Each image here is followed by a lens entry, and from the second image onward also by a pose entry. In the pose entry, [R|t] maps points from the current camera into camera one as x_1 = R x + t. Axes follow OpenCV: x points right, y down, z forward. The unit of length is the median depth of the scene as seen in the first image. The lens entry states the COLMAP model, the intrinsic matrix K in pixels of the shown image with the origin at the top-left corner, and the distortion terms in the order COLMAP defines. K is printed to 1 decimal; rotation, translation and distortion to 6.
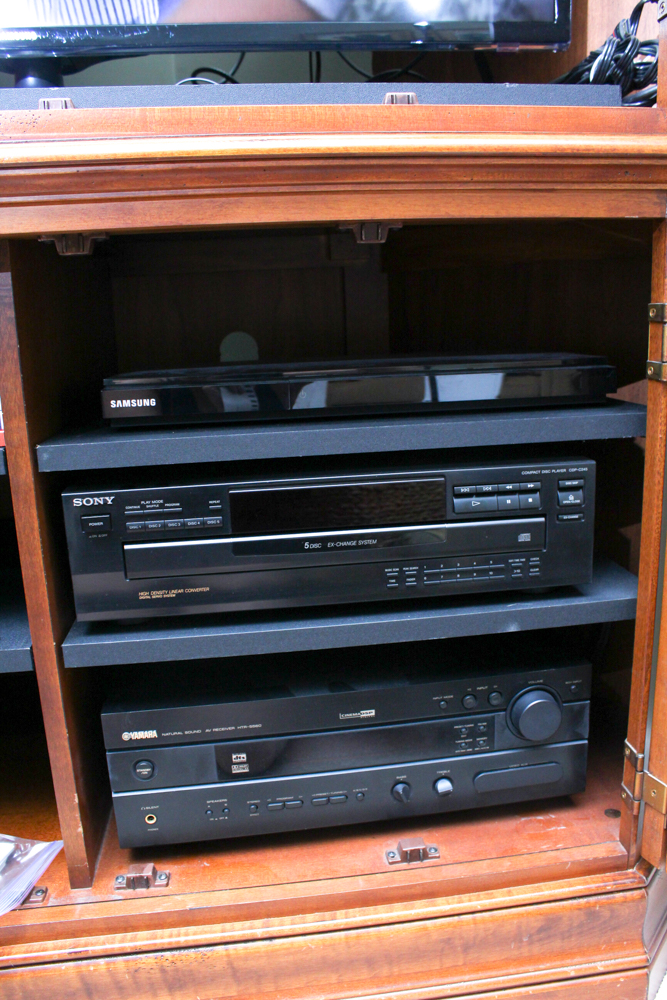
lens RADIAL K [[836.8, 0, 333.5], [0, 836.8, 500.0], [0, 0, 1]] dist [-0.161265, 0.091370]
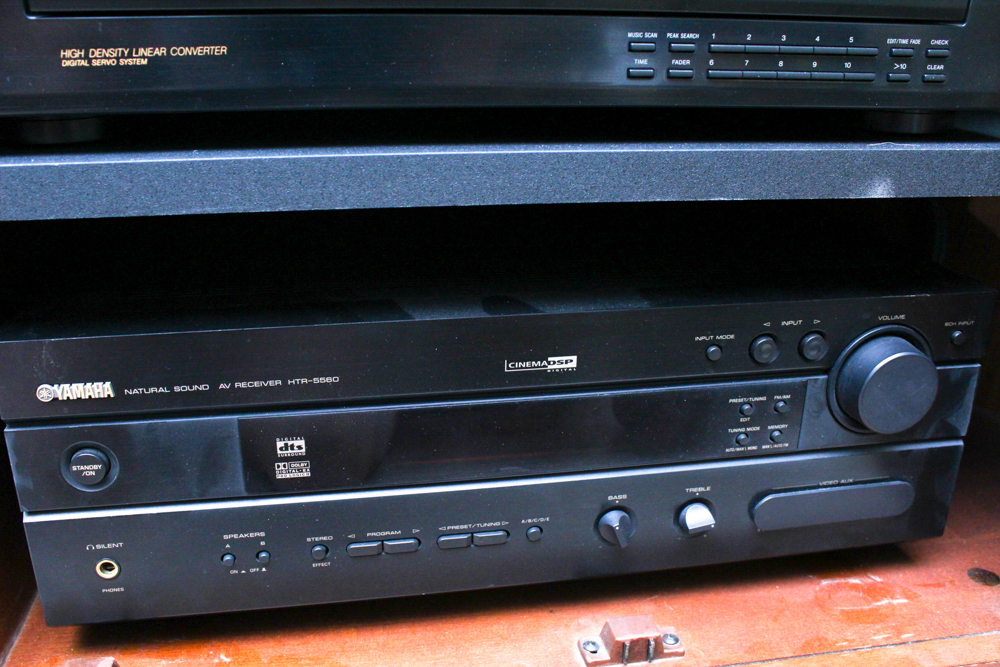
lens RADIAL K [[957.1, 0, 500.0], [0, 957.1, 333.5], [0, 0, 1]] dist [-0.166518, 0.189743]
pose [[0.997161, 0.036788, 0.065698, -0.031532], [-0.045356, 0.989930, 0.134092, 0.166254], [-0.060104, -0.136691, 0.988789, 0.450802]]
